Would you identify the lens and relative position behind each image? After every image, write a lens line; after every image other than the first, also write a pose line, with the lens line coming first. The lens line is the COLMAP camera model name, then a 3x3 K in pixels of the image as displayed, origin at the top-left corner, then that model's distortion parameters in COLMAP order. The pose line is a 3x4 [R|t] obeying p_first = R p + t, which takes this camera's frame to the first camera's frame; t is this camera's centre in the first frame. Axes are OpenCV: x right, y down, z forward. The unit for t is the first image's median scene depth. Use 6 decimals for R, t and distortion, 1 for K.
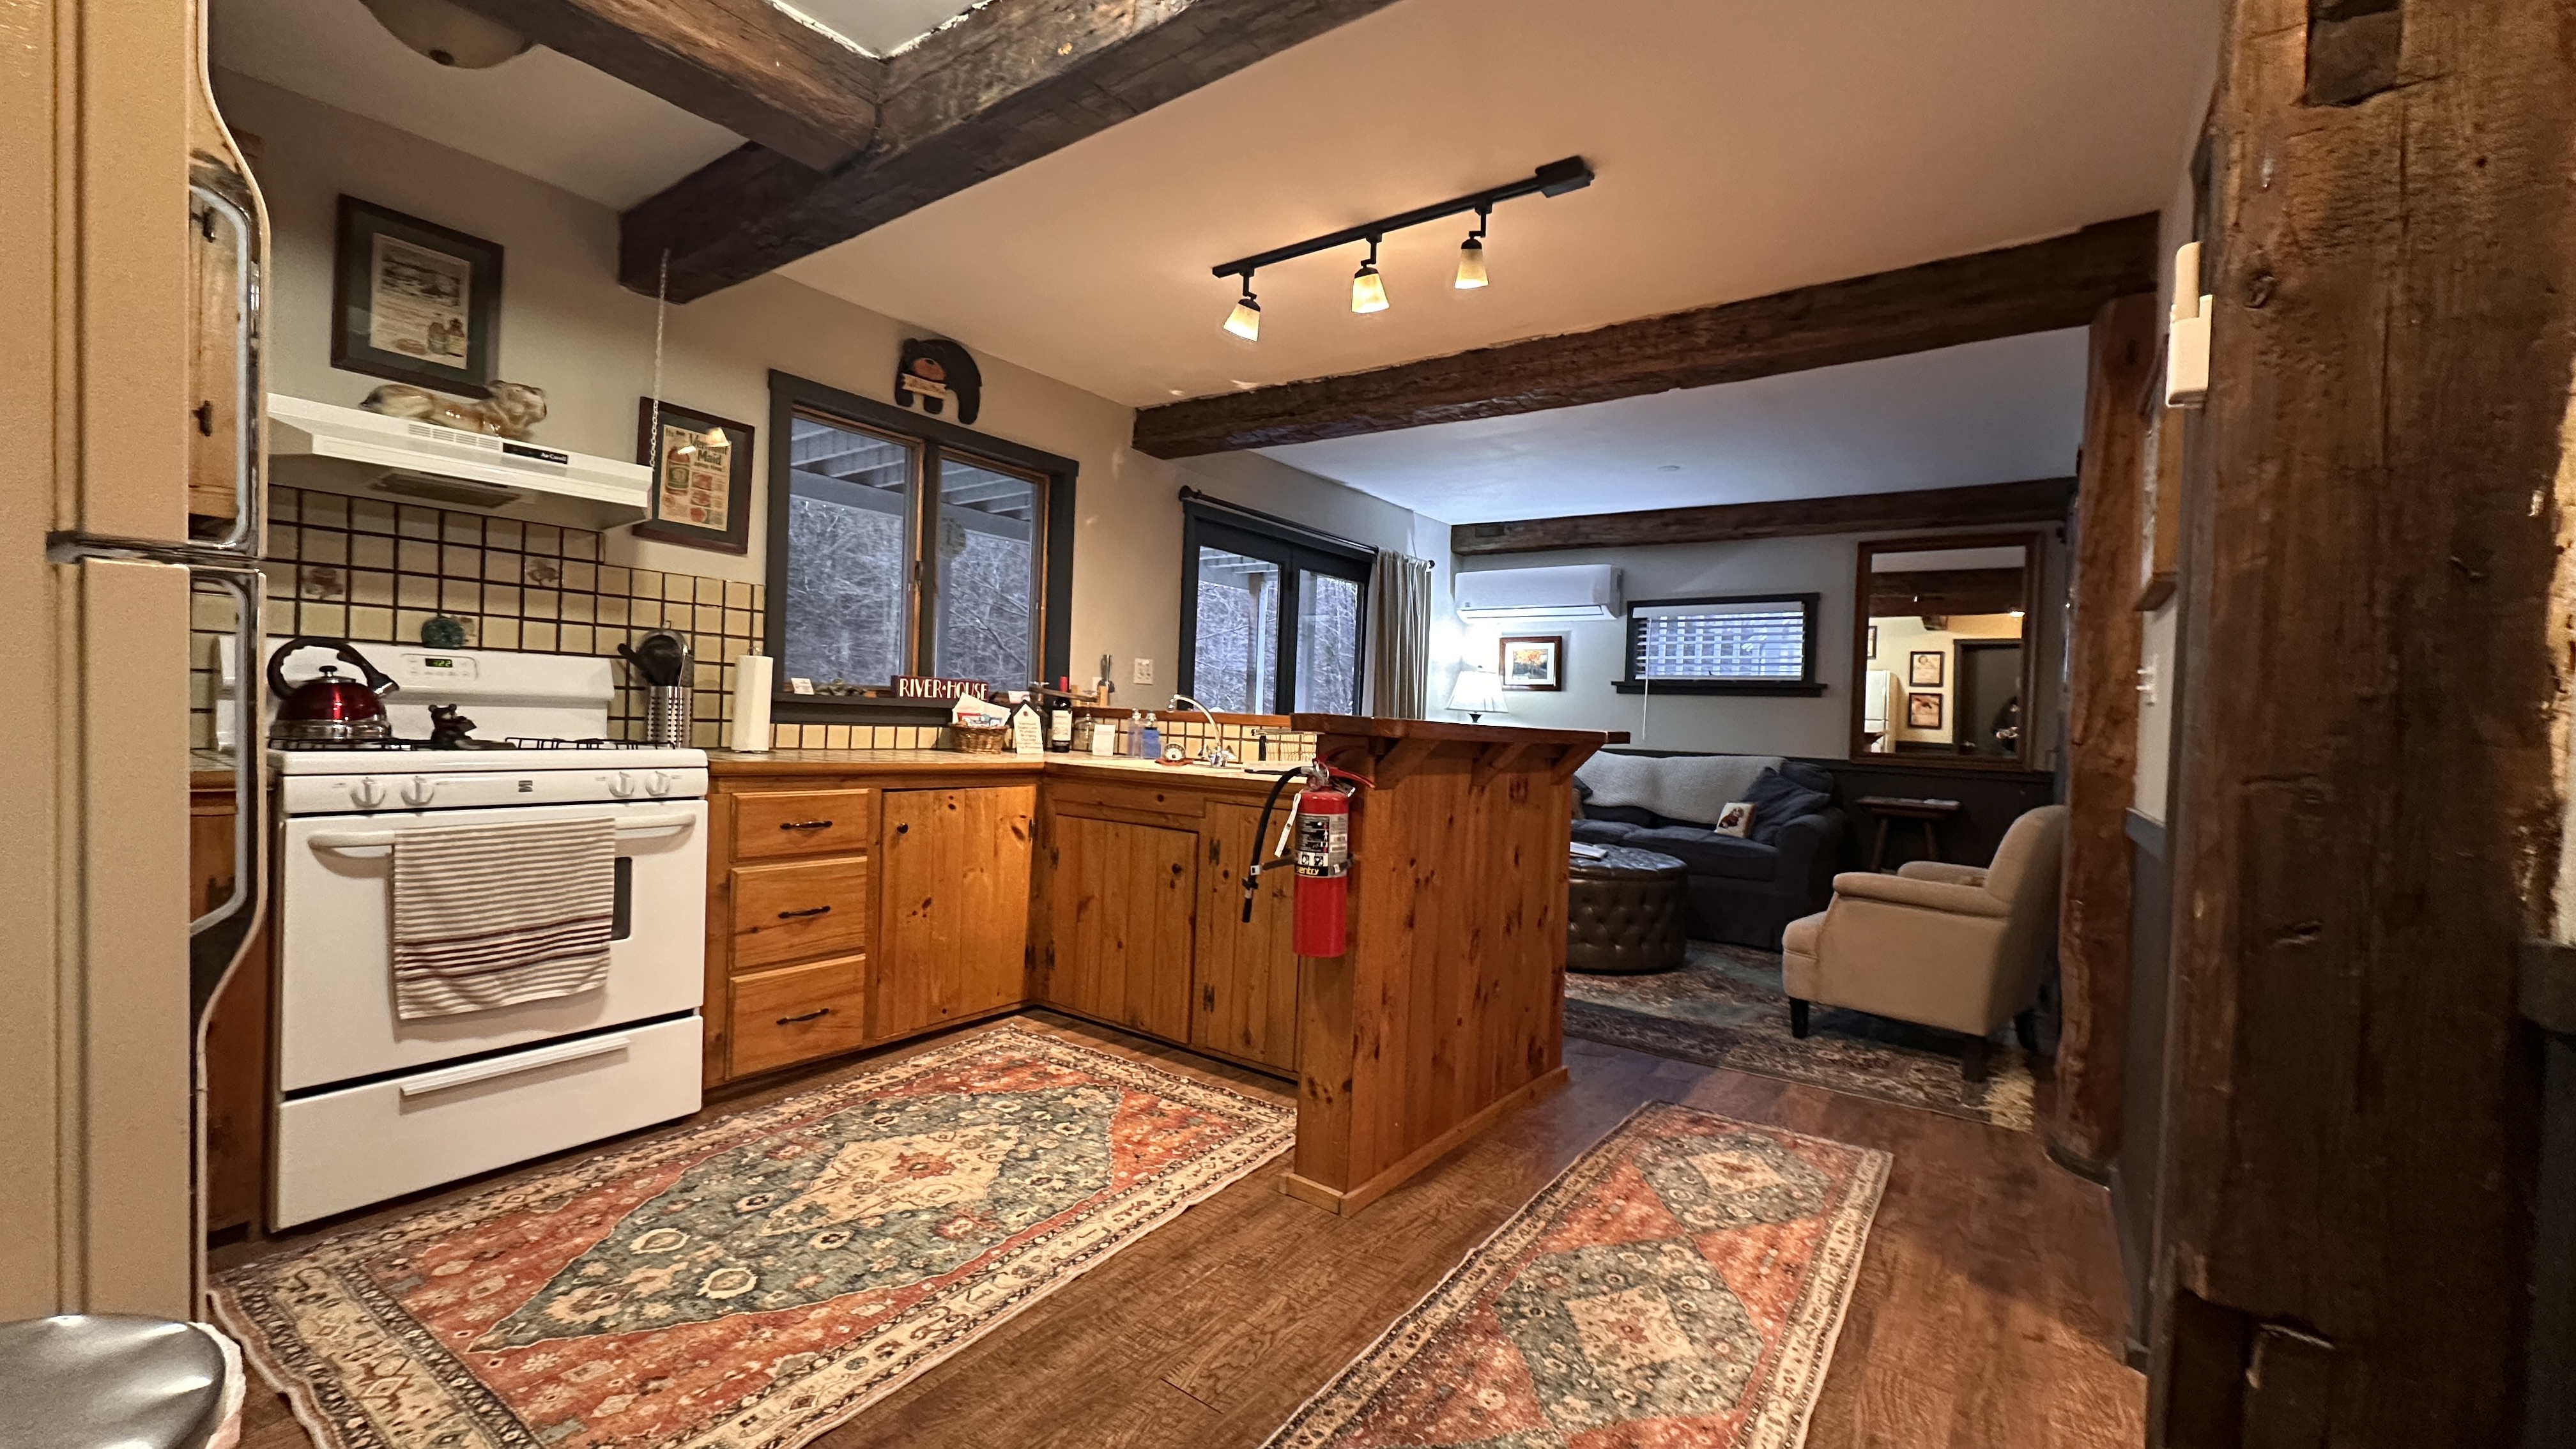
lens RADIAL K [[1035.3, 0, 1301.4], [0, 1035.3, 730.0], [0, 0, 1]] dist [-0.001565, -0.000155]
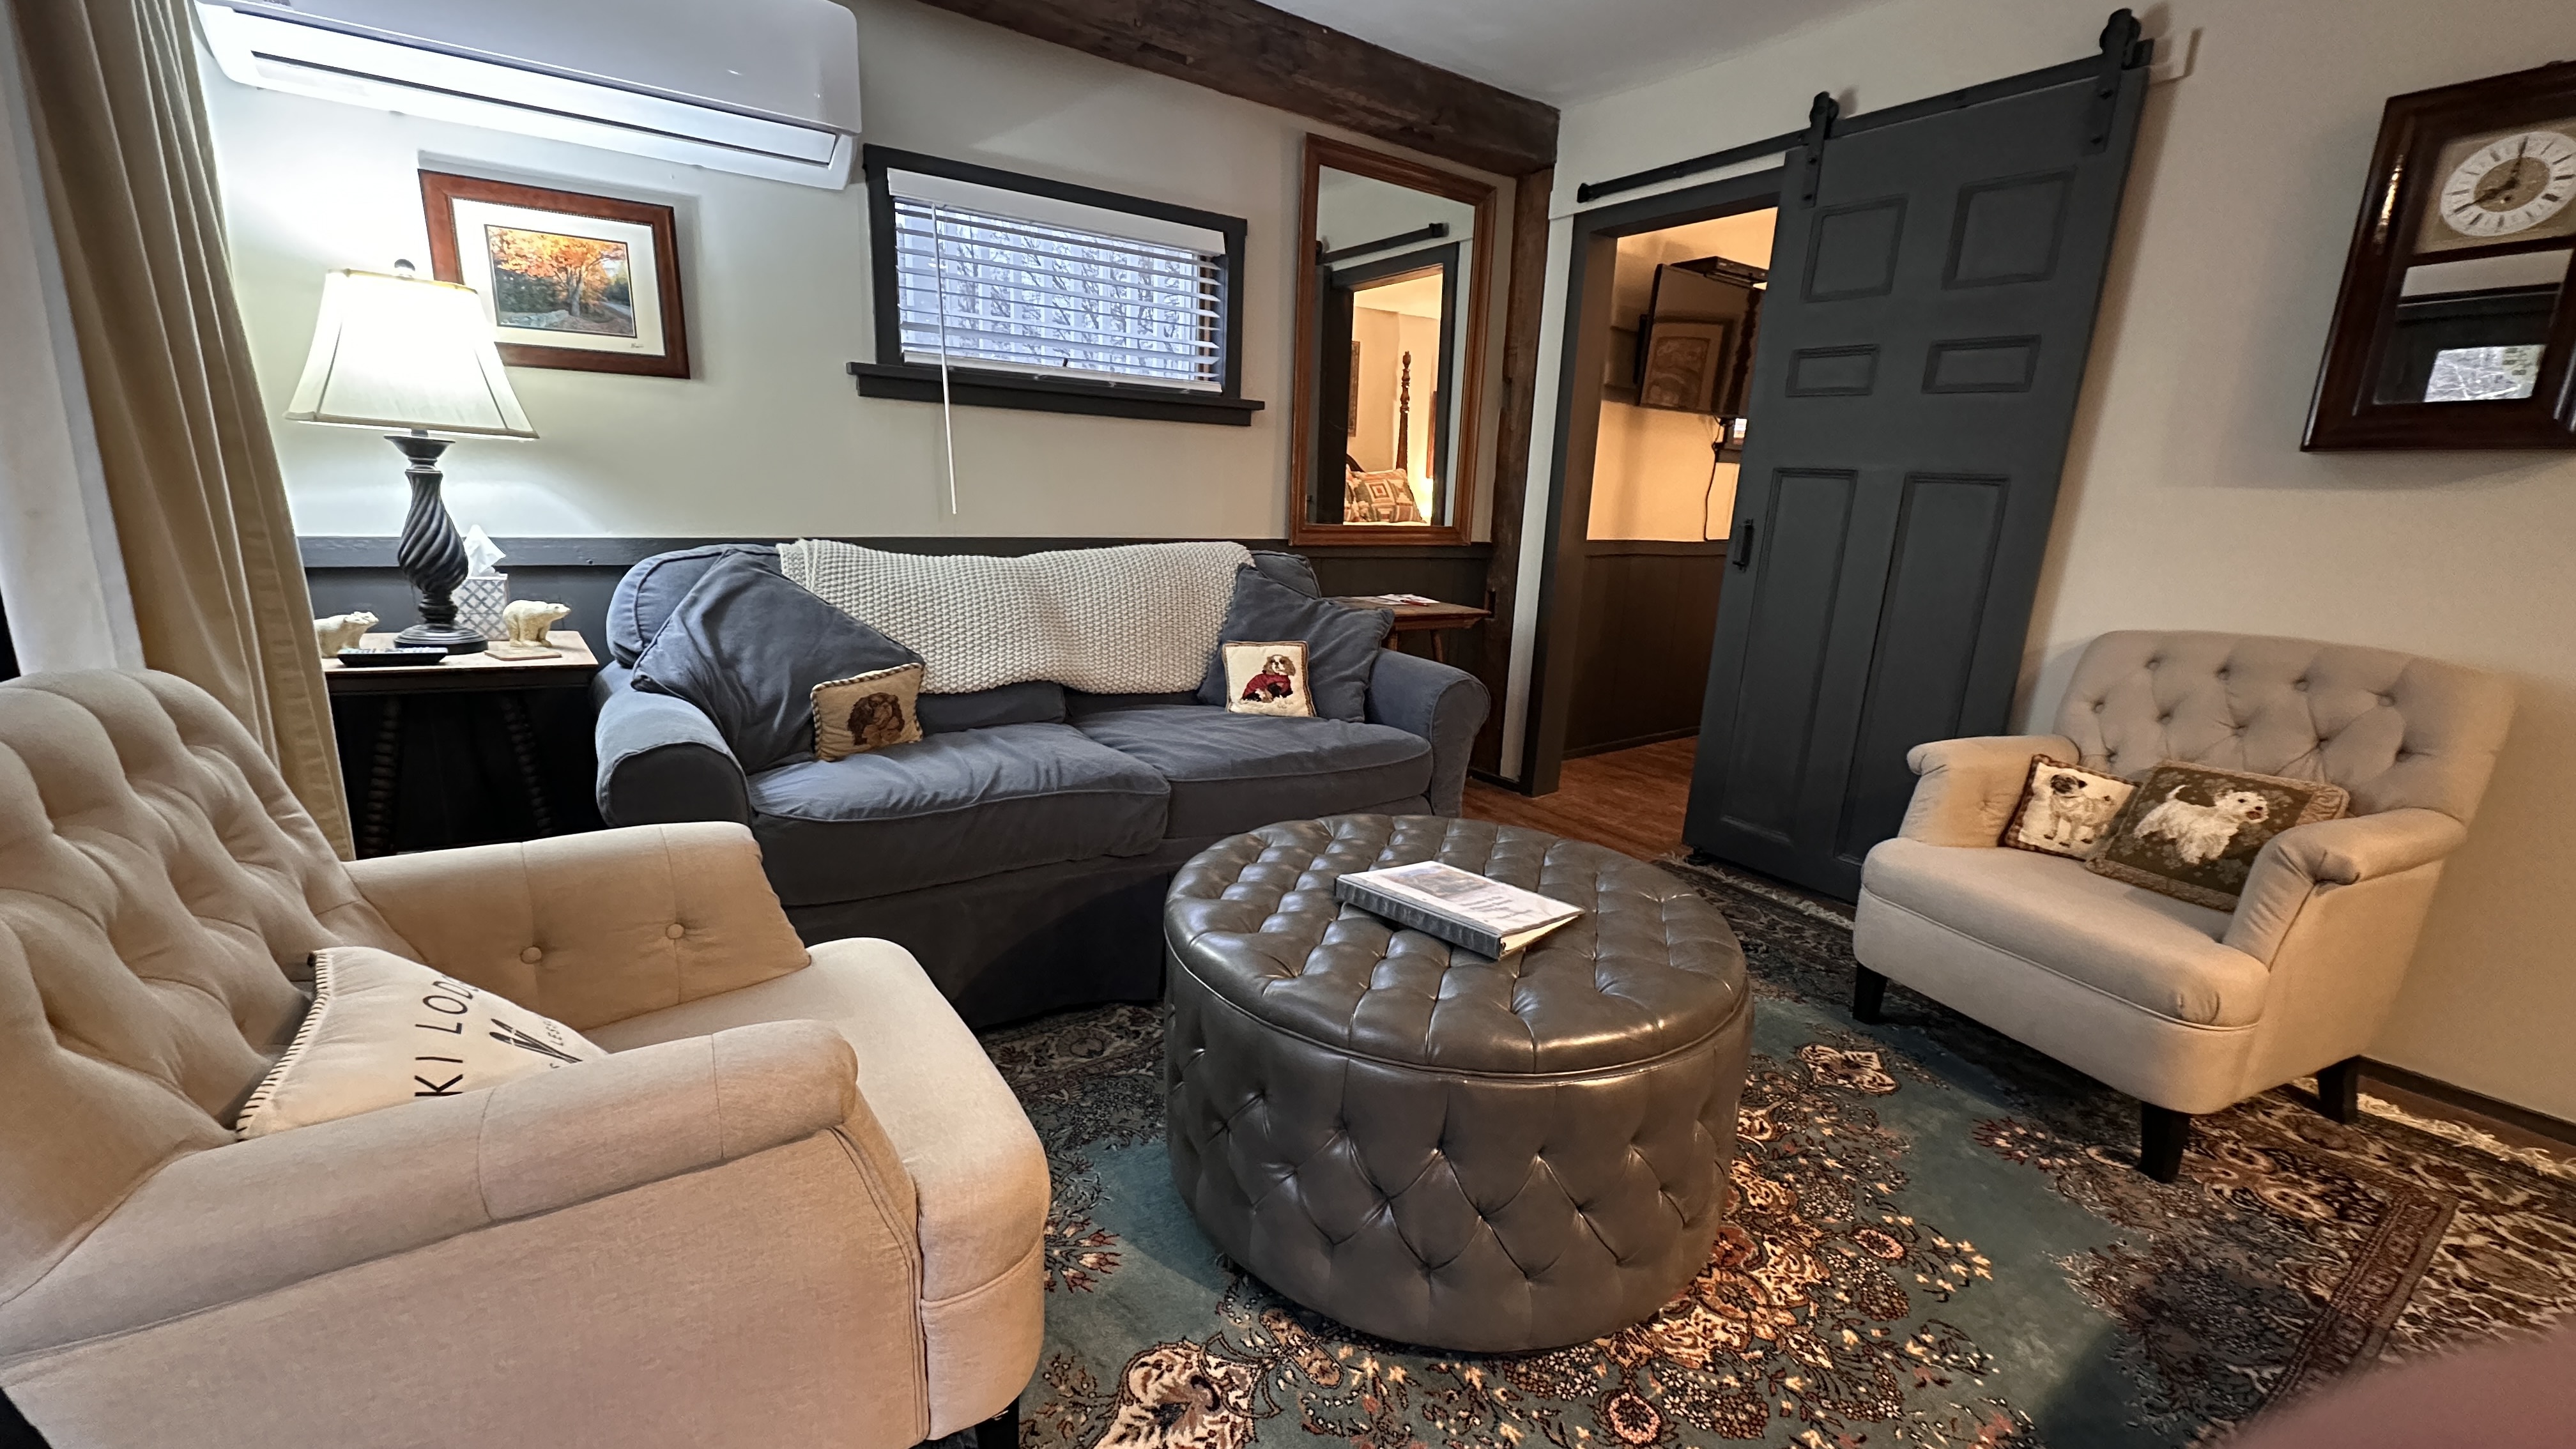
lens RADIAL K [[1035.3, 0, 1295.6], [0, 1035.3, 733.5], [0, 0, 1]] dist [-0.001565, -0.000155]
pose [[0.342917, -0.234787, 0.909551, -0.042880], [-0.011350, 0.967154, 0.253936, -0.019122], [-0.939297, -0.097402, 0.328988, 1.053823]]
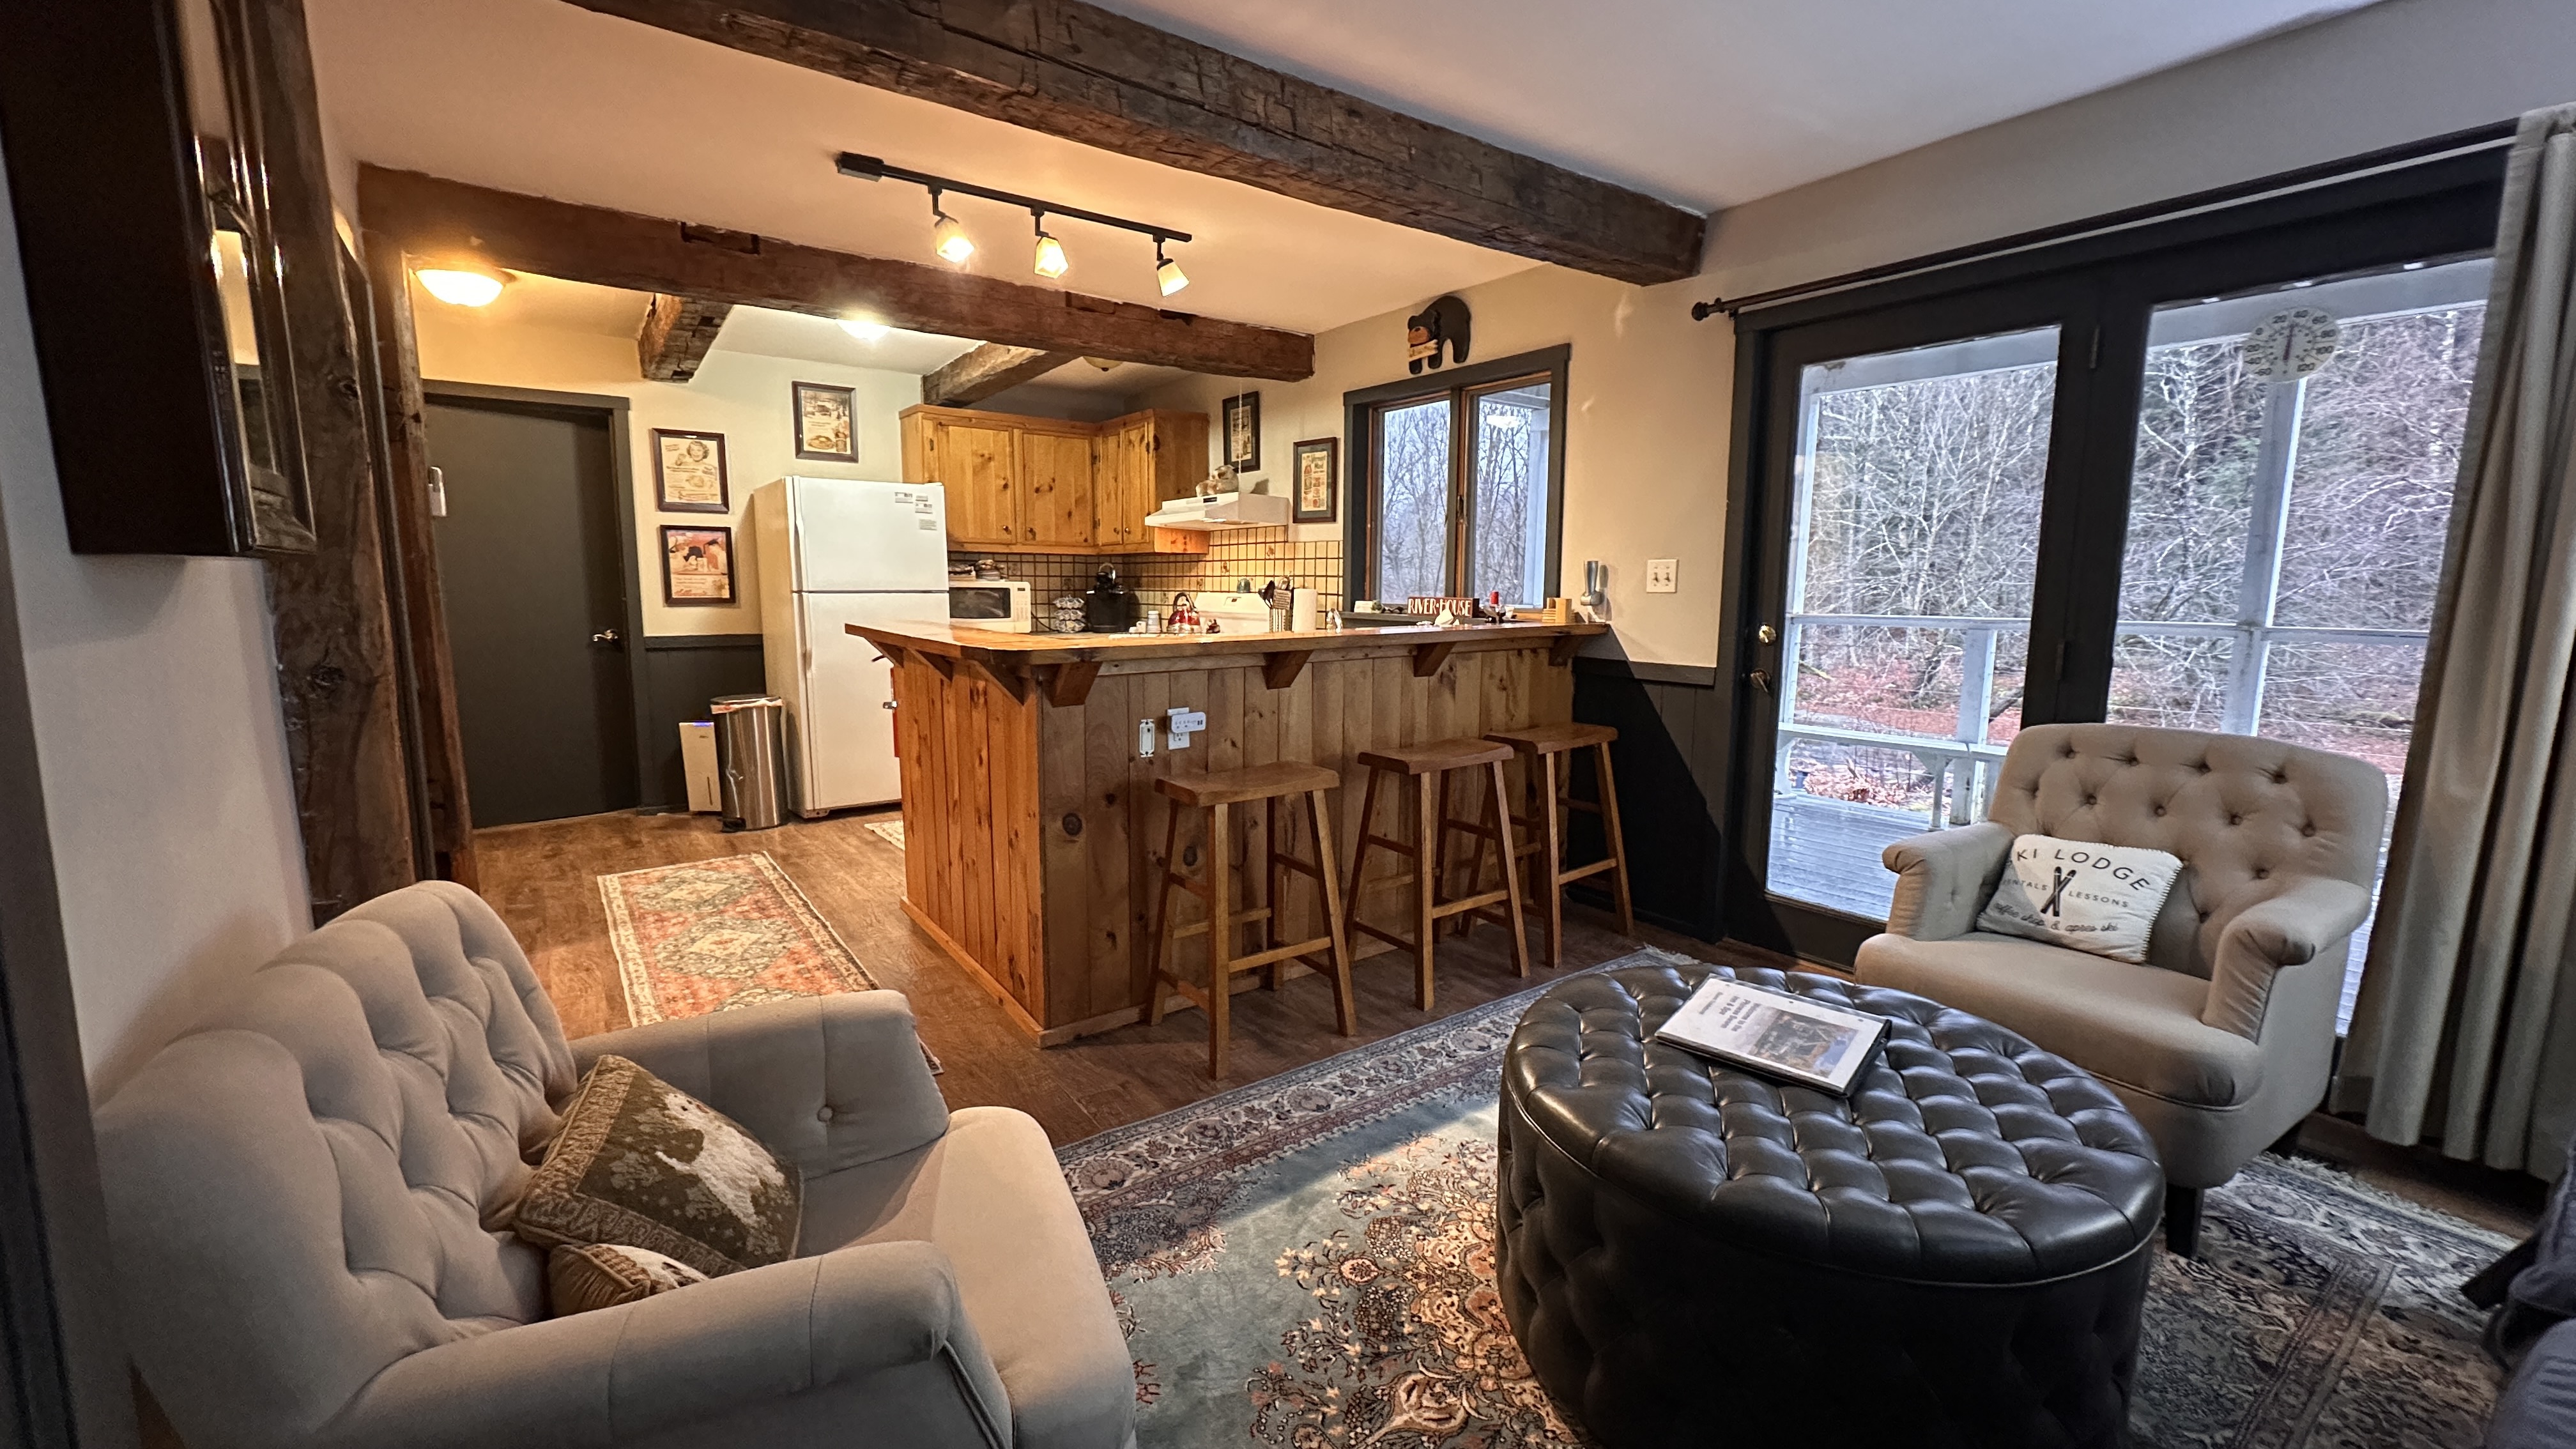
lens RADIAL K [[1035.3, 0, 1299.8], [0, 1035.3, 736.1], [0, 0, 1]] dist [-0.001565, -0.000155]
pose [[-0.324037, 0.104715, -0.940231, 0.710149], [-0.023813, 0.992638, 0.118758, -0.024616], [0.945745, 0.060871, -0.319158, 1.063158]]
